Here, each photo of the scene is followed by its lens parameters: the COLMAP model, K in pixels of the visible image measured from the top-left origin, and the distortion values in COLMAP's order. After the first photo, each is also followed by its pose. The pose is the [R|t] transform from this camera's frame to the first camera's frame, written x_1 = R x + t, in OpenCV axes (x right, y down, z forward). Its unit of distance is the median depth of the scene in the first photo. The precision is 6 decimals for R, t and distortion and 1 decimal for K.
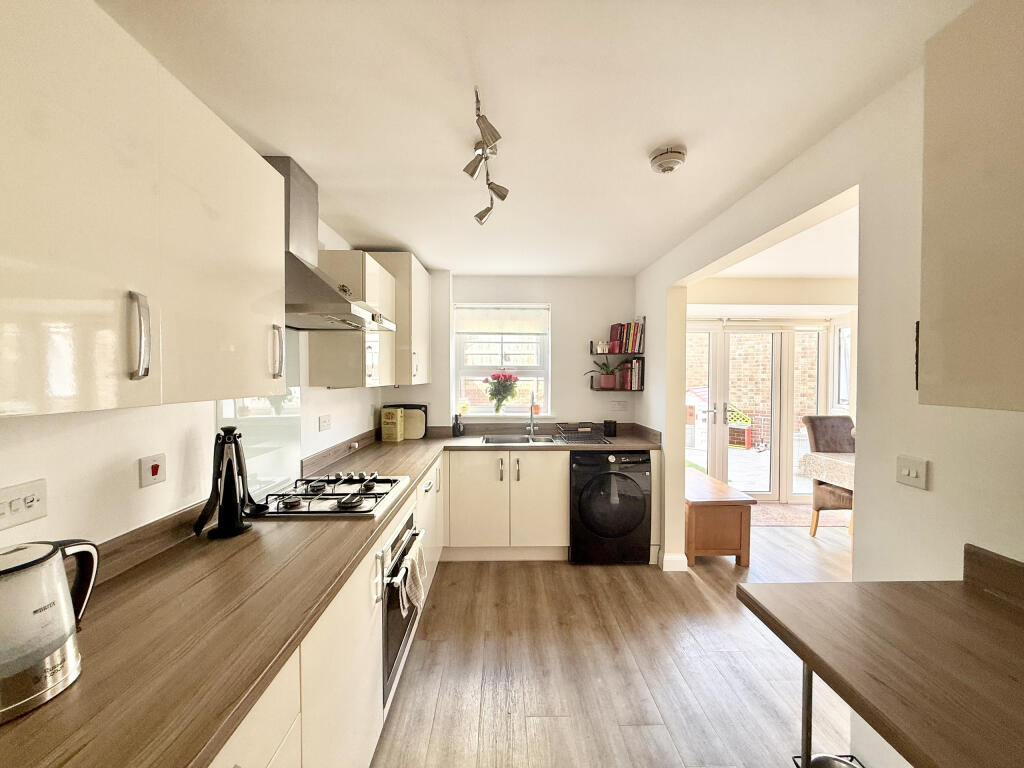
lens RADIAL K [[408.4, 0, 510.4], [0, 408.4, 383.5], [0, 0, 1]] dist [-0.001679, 0.000391]
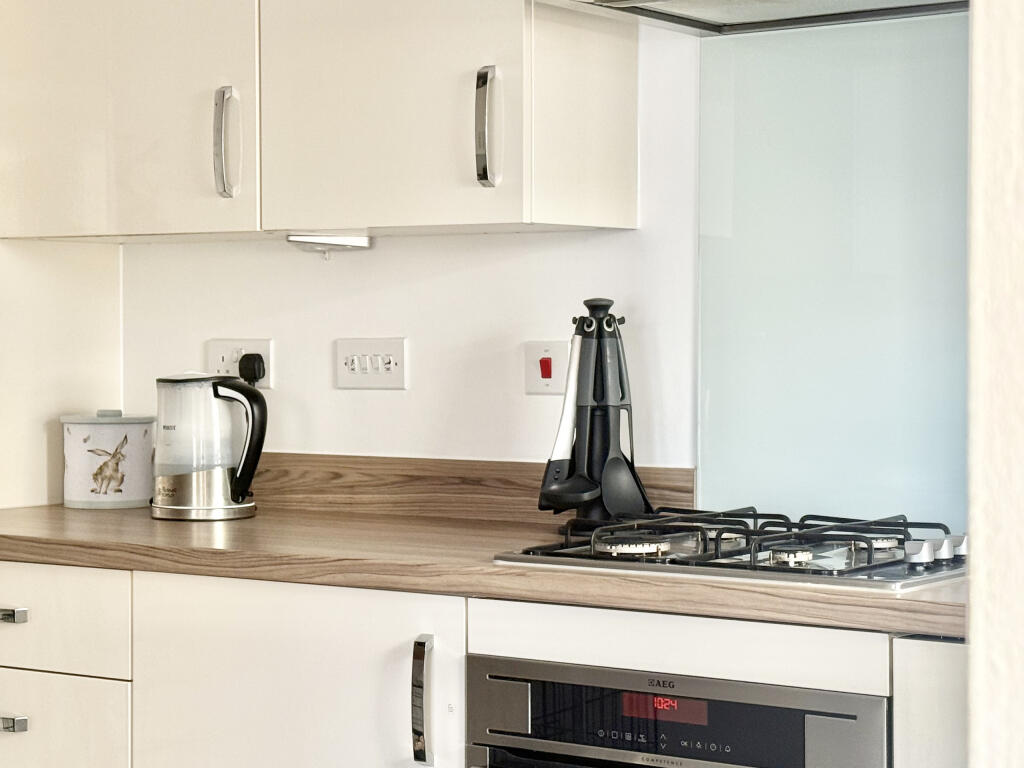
lens RADIAL K [[2240.3, 0, 509.4], [0, 2240.3, 384.6], [0, 0, 1]] dist [0.127588, 0.000000]
pose [[-0.591700, 0.019995, -0.805910, 0.657667], [-0.013161, 0.999320, 0.034456, 0.056373], [0.806051, 0.030994, -0.591035, 1.153207]]
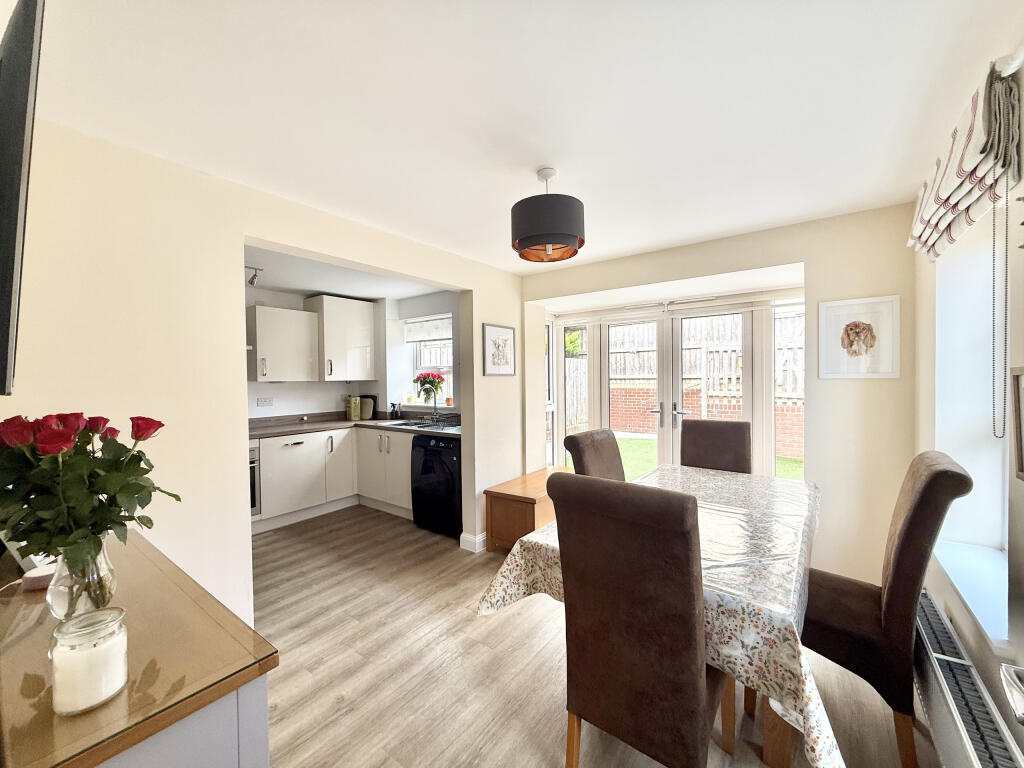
lens RADIAL K [[408.4, 0, 507.8], [0, 408.4, 380.7], [0, 0, 1]] dist [-0.001679, 0.000391]
pose [[0.783045, -0.003585, -0.621955, 1.240715], [-0.000687, 0.999978, -0.006629, 0.012415], [0.621965, 0.005618, 0.783025, 0.217779]]
